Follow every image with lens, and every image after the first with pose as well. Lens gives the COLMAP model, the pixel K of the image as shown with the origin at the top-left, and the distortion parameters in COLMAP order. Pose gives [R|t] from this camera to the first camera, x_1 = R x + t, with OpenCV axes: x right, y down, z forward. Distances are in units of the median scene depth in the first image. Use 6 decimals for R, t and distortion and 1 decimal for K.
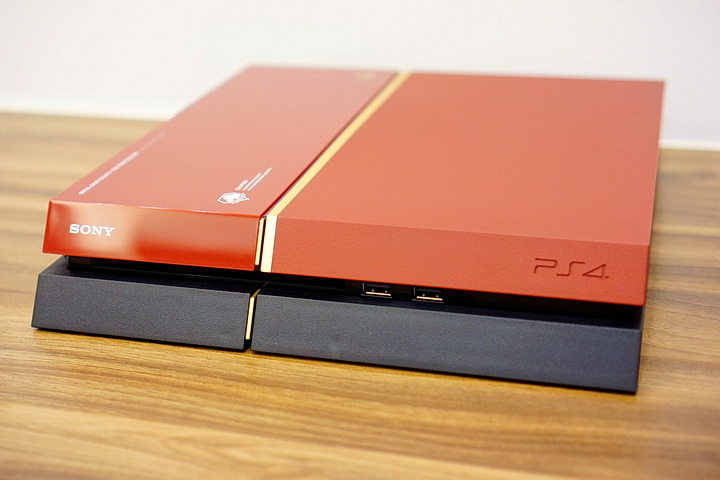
lens RADIAL K [[1113.7, 0, 360.0], [0, 1113.7, 240.0], [0, 0, 1]] dist [0.023728, 0.223102]
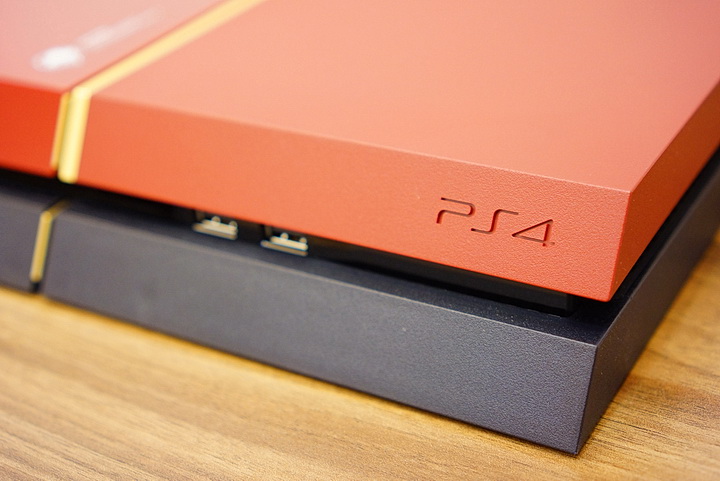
lens RADIAL K [[1113.7, 0, 360.0], [0, 1113.7, 240.5], [0, 0, 1]] dist [0.023728, 0.223102]
pose [[0.965797, 0.086646, -0.244396, 0.261914], [-0.051590, 0.987885, 0.146362, -0.044091], [0.254117, -0.128747, 0.958566, 0.437760]]
